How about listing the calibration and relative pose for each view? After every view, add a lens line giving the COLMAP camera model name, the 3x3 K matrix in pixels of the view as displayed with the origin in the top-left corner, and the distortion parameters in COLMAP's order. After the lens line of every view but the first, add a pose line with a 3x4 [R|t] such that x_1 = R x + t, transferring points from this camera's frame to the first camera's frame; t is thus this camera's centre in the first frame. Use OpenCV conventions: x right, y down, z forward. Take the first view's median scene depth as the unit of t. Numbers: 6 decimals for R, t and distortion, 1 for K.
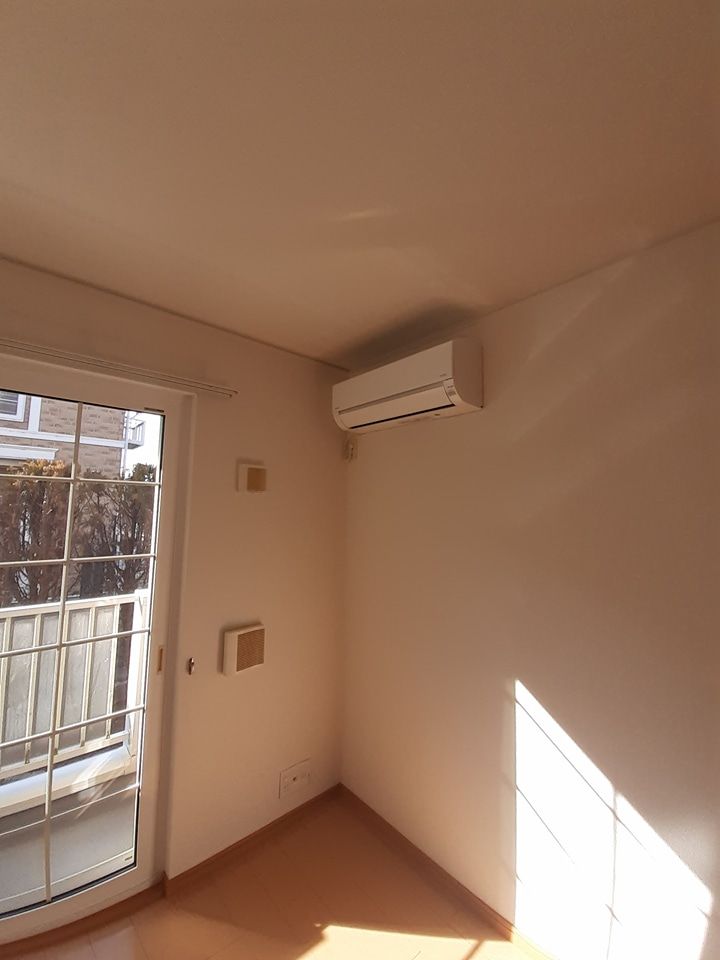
lens RADIAL K [[383.7, 0, 364.6], [0, 383.7, 475.6], [0, 0, 1]] dist [-0.000451, -0.000051]
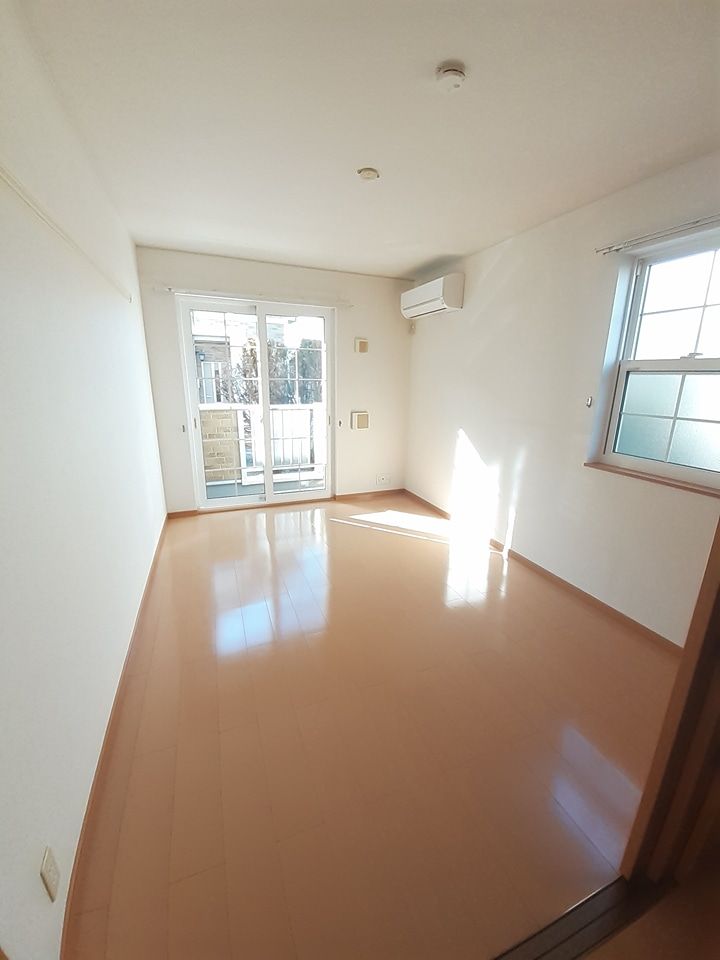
lens RADIAL K [[383.7, 0, 364.6], [0, 383.7, 475.6], [0, 0, 1]] dist [-0.000451, -0.000051]
pose [[0.939944, 0.083255, -0.331020, 0.525118], [0.031648, 0.944361, 0.327384, -0.013525], [0.339859, -0.318198, 0.885012, -1.206464]]
